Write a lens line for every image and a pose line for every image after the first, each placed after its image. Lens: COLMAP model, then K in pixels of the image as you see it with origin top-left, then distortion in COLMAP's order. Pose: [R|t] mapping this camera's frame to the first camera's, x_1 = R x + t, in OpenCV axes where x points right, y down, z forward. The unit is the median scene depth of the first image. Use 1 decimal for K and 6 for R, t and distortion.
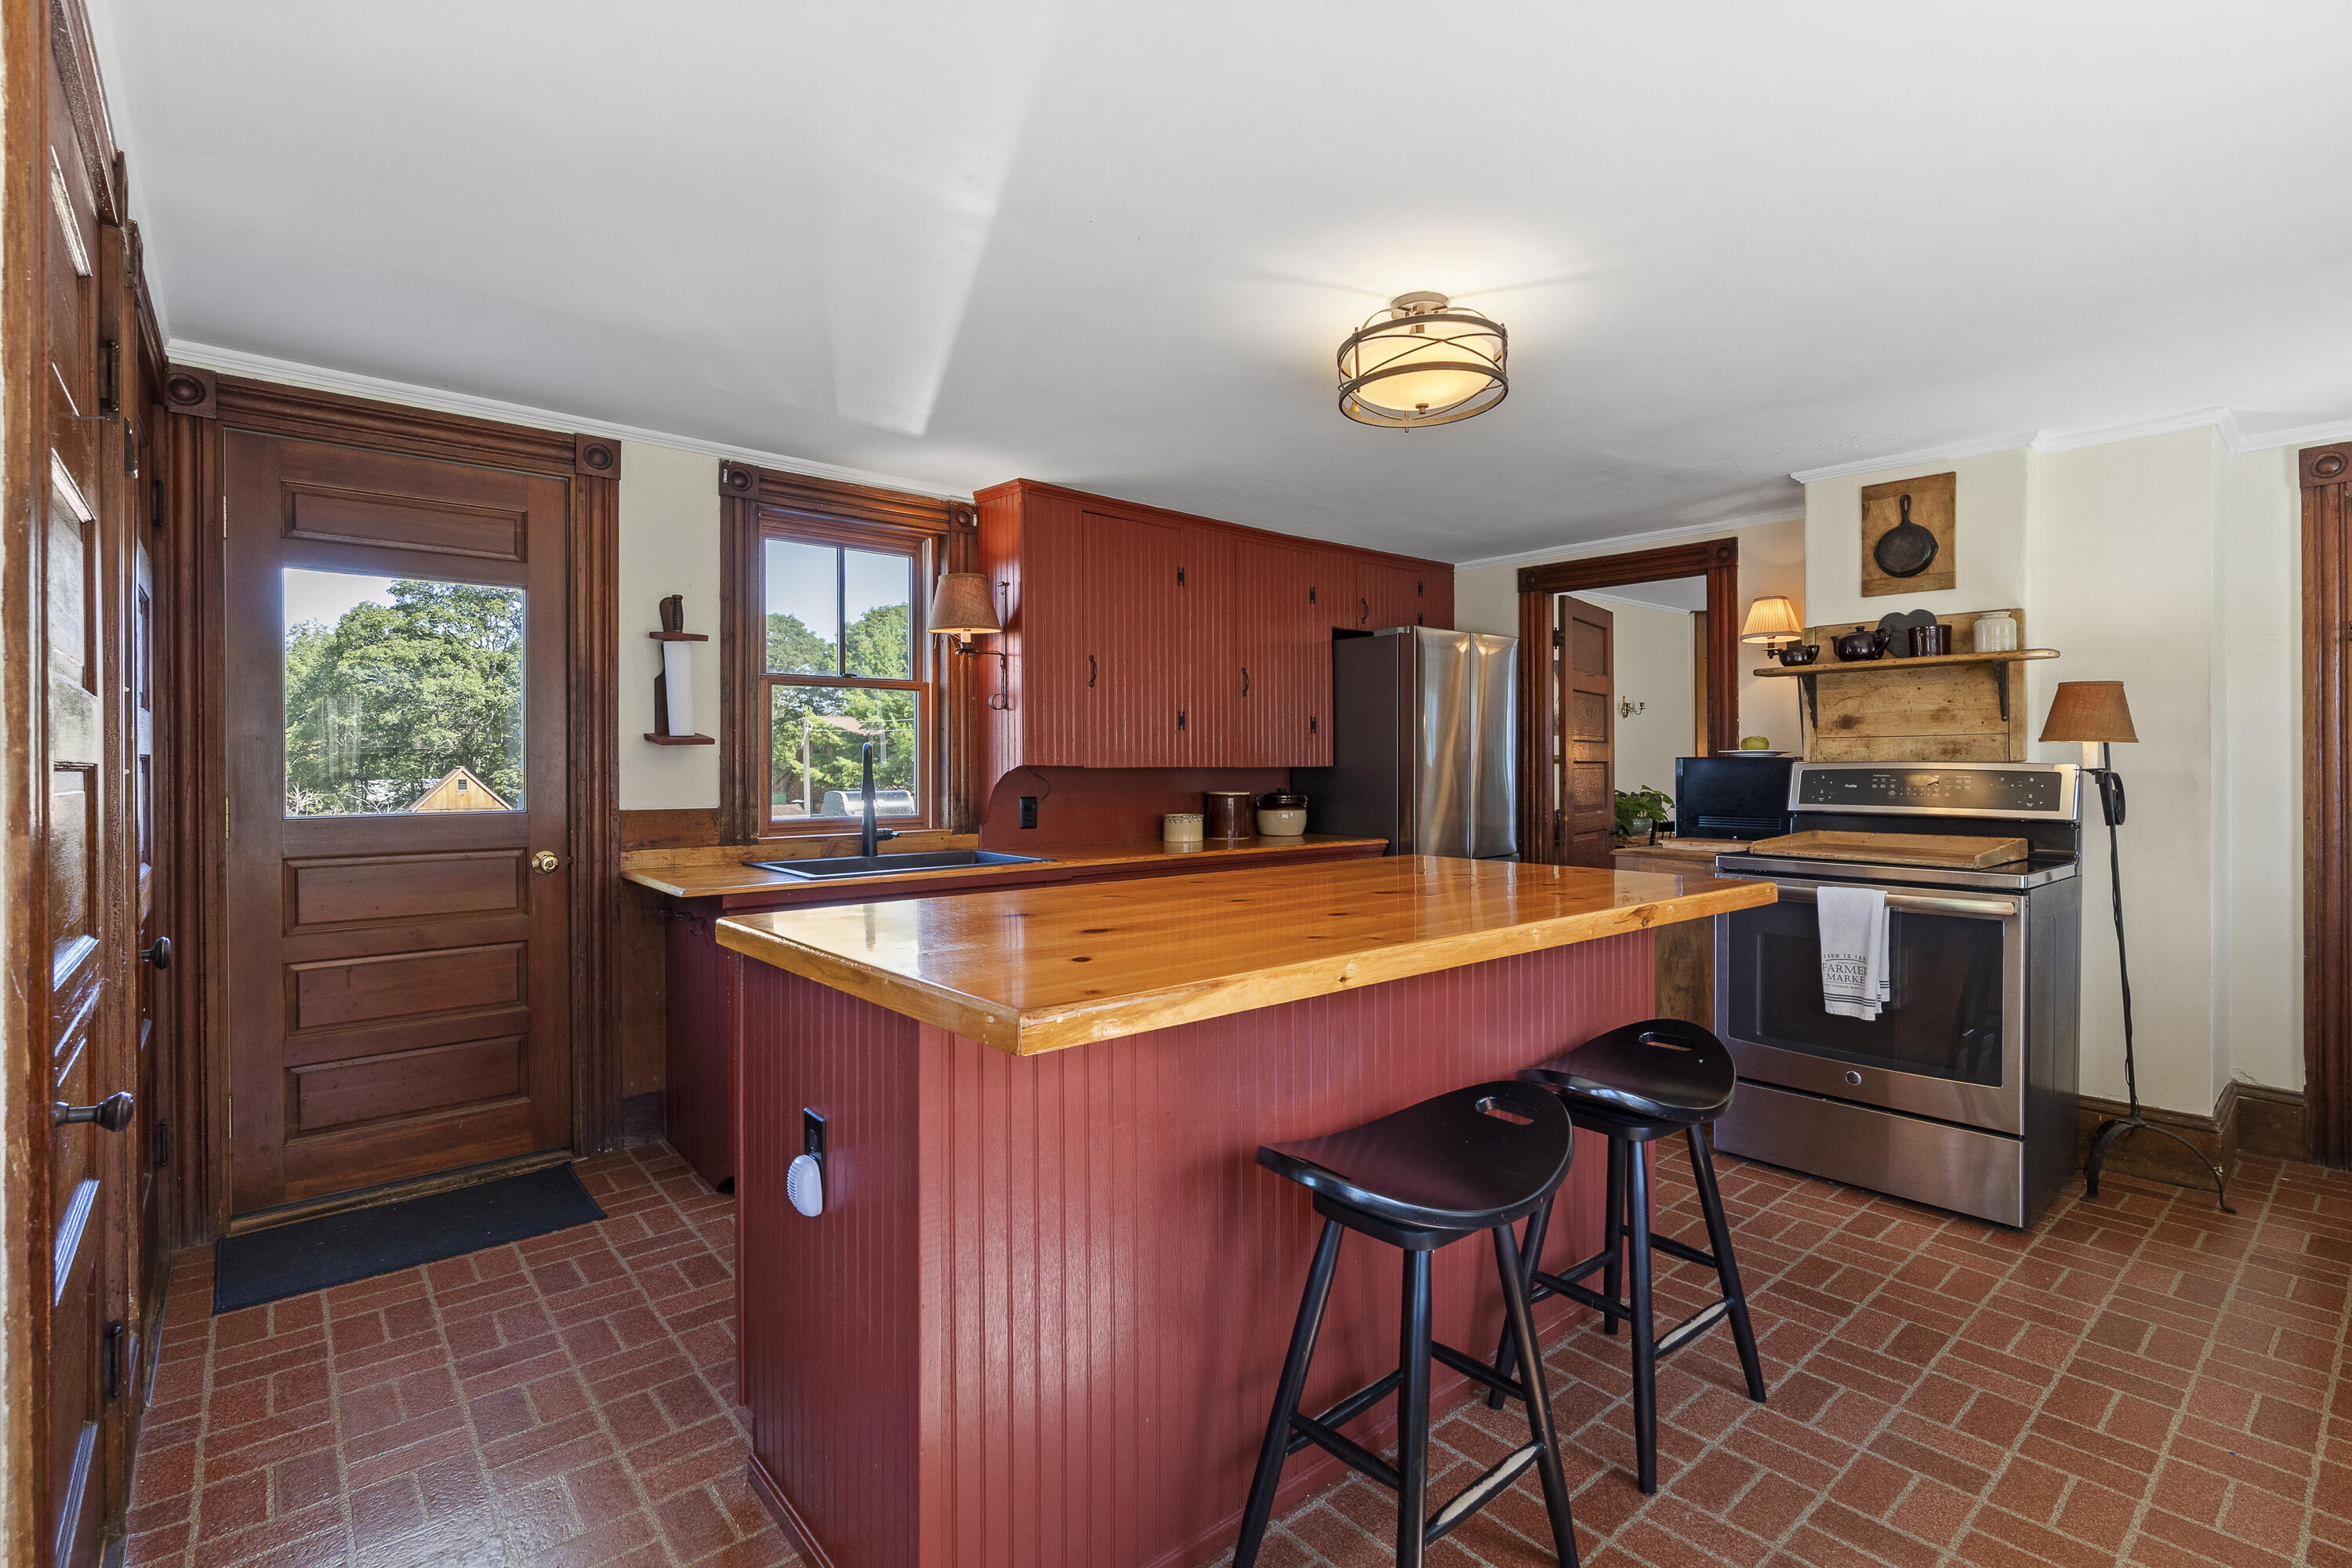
lens RADIAL K [[1081.6, 0, 1180.2], [0, 1081.6, 772.4], [0, 0, 1]] dist [-0.007004, 0.003220]
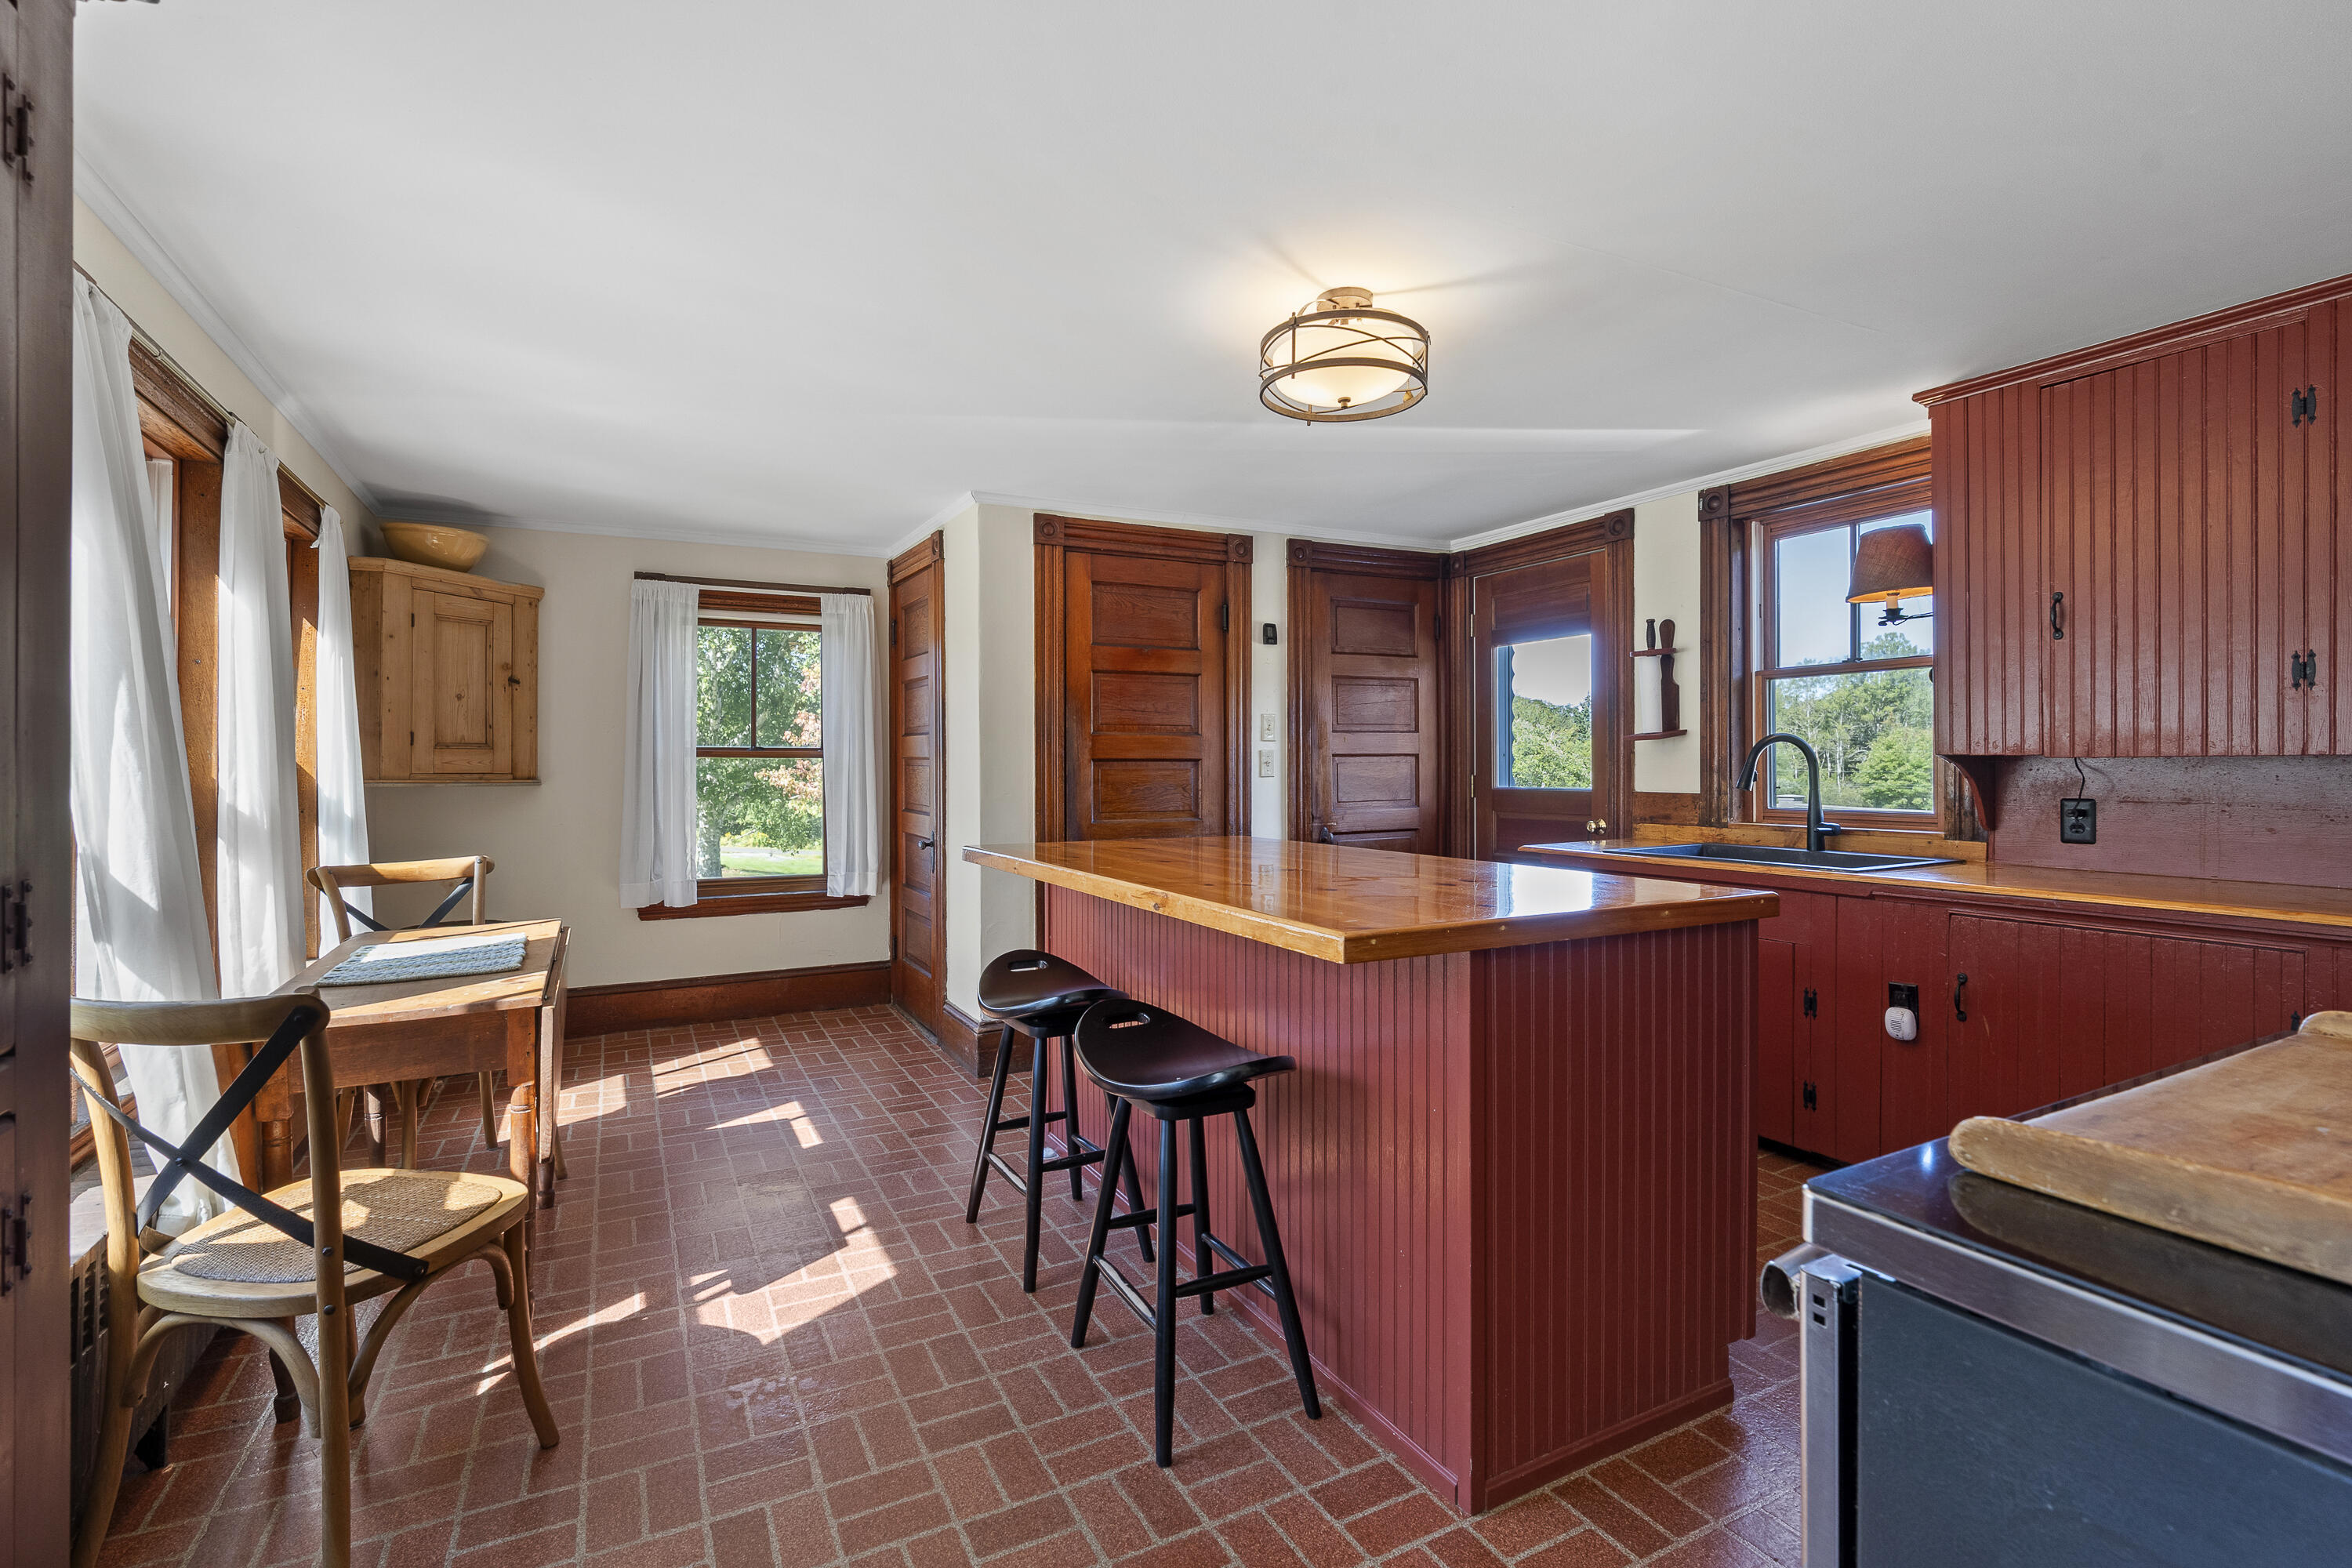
lens RADIAL K [[1077.2, 0, 1173.4], [0, 1077.2, 774.1], [0, 0, 1]] dist [-0.008626, 0.004658]
pose [[-0.222794, 0.013276, -0.974775, 0.874798], [-0.000994, 0.999904, 0.013845, -0.003353], [0.974865, 0.004054, -0.222759, 0.752738]]
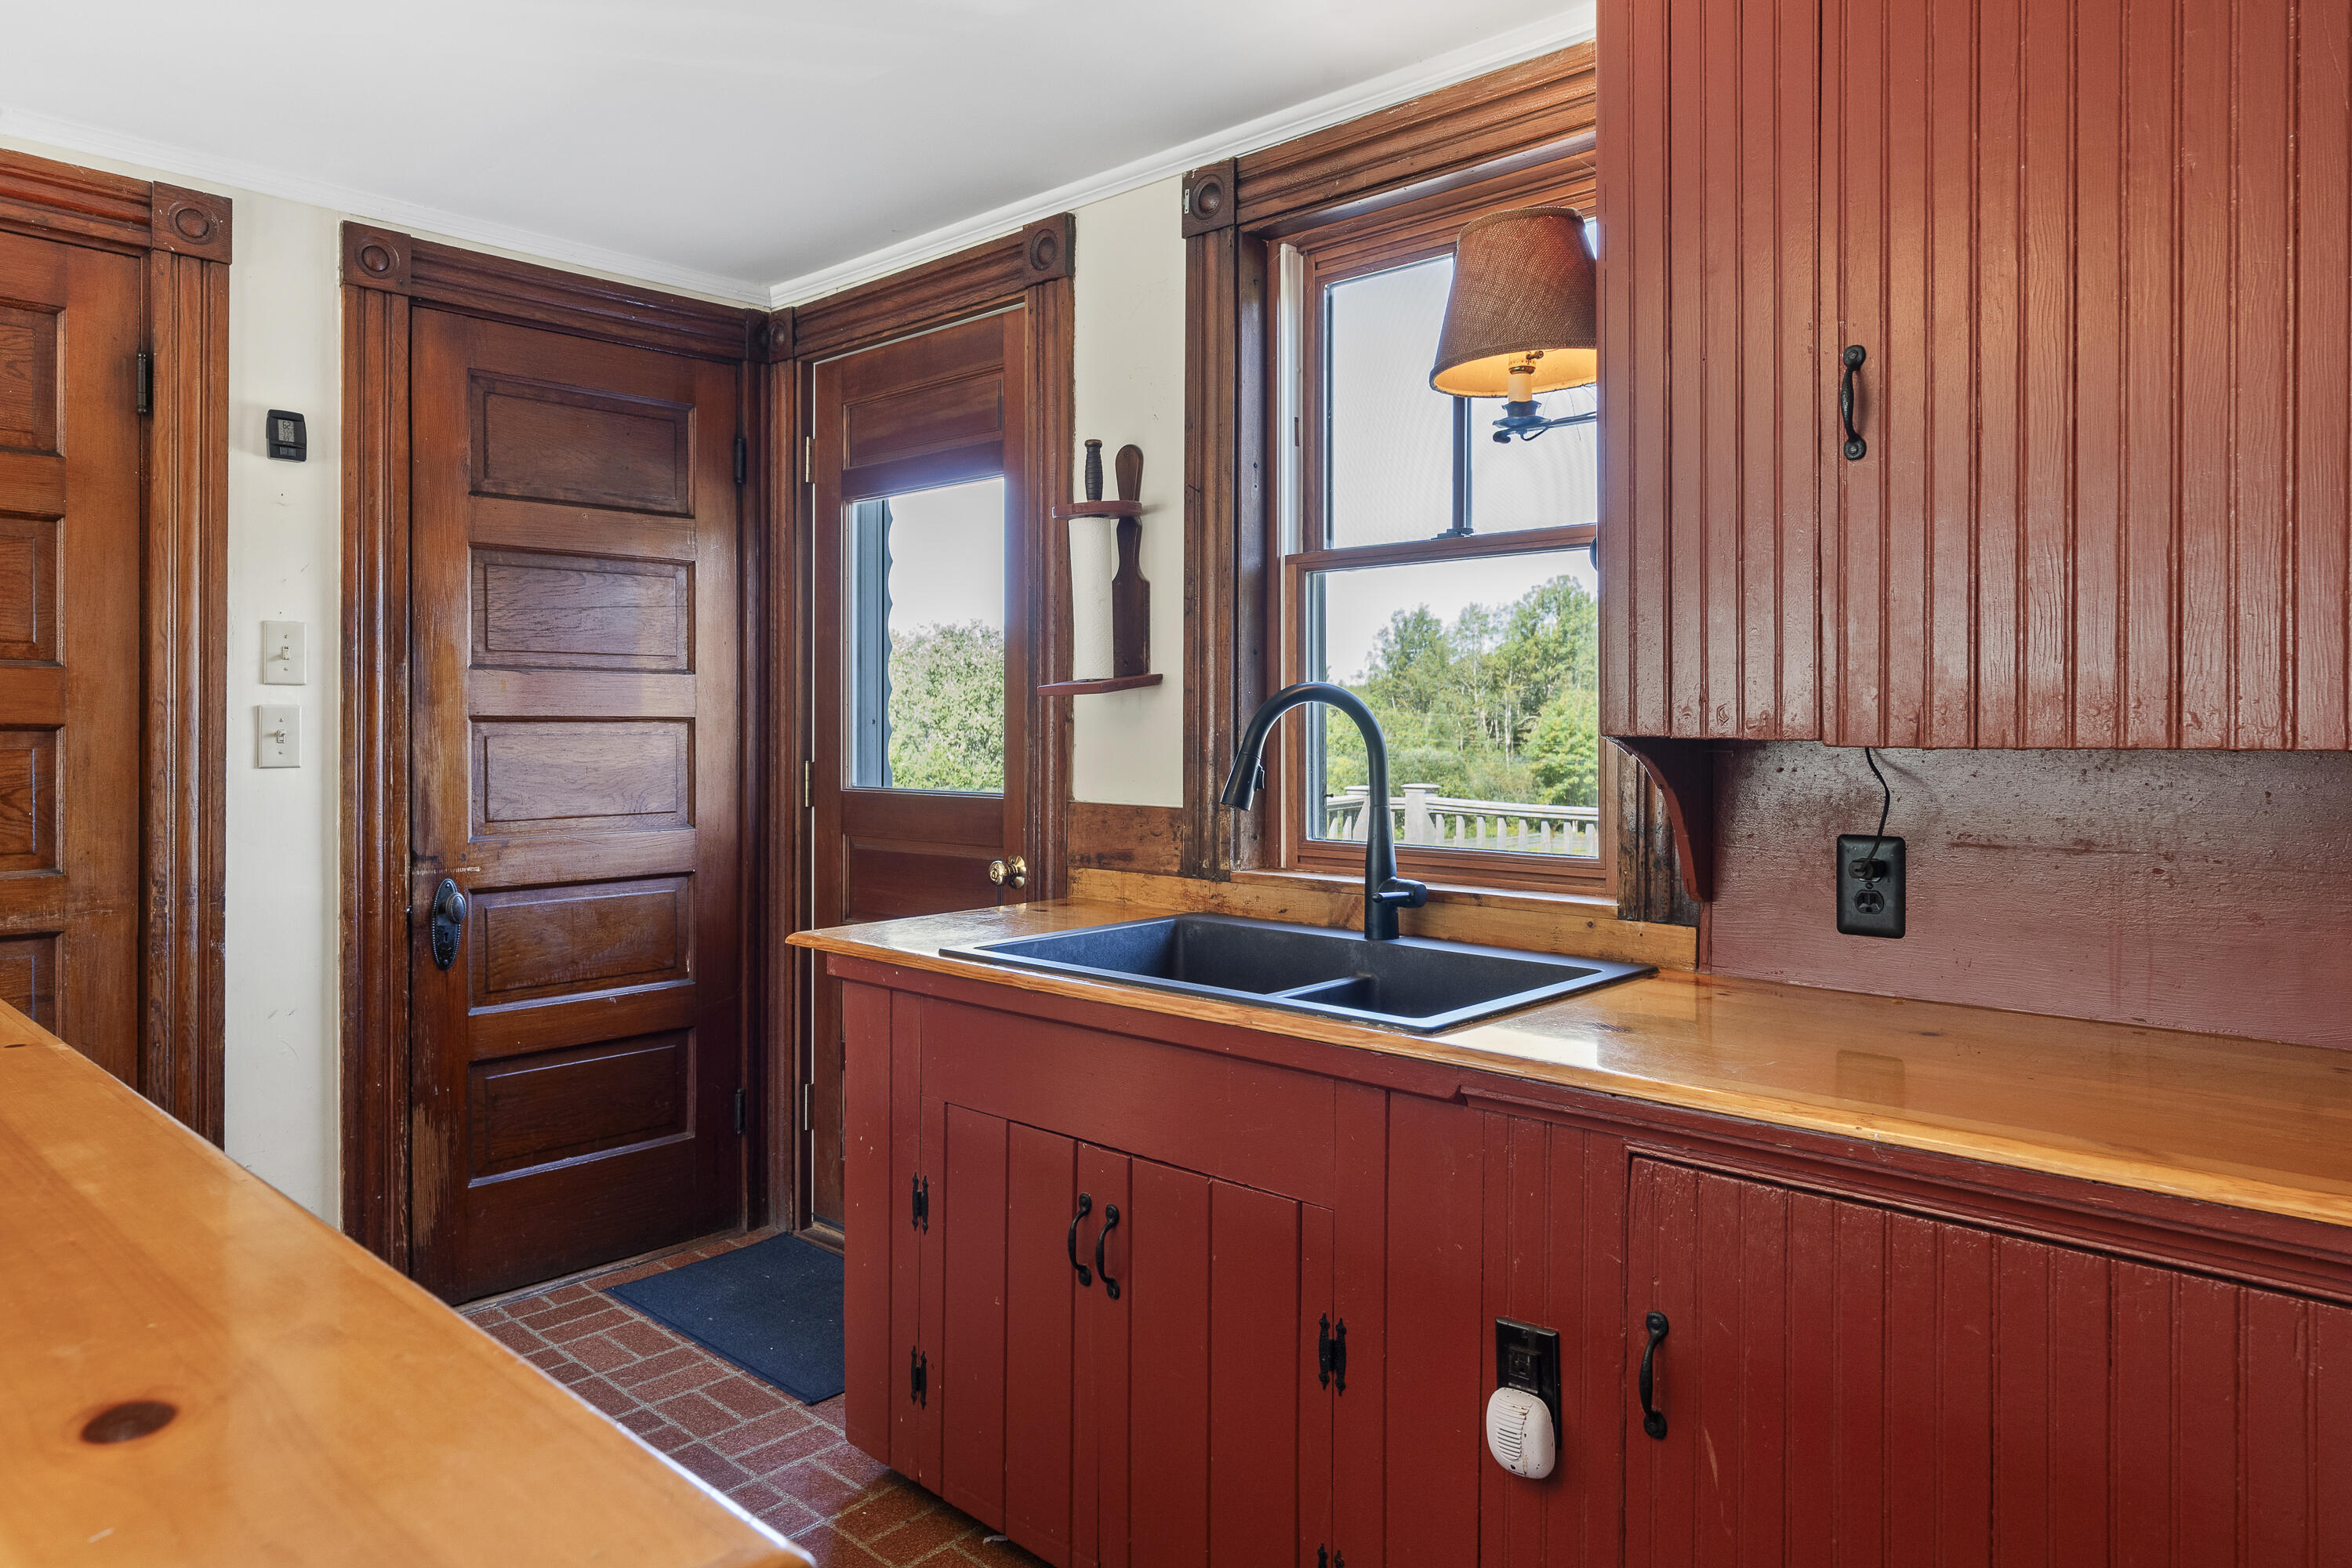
lens RADIAL K [[1493.7, 0, 1175.5], [0, 1493.7, 737.8], [0, 0, 1]] dist [0.000736, 0.000965]
pose [[0.110295, 0.010254, -0.993846, 0.354713], [-0.010988, 0.999898, 0.009097, -0.010454], [0.993838, 0.009917, 0.110396, 0.970672]]
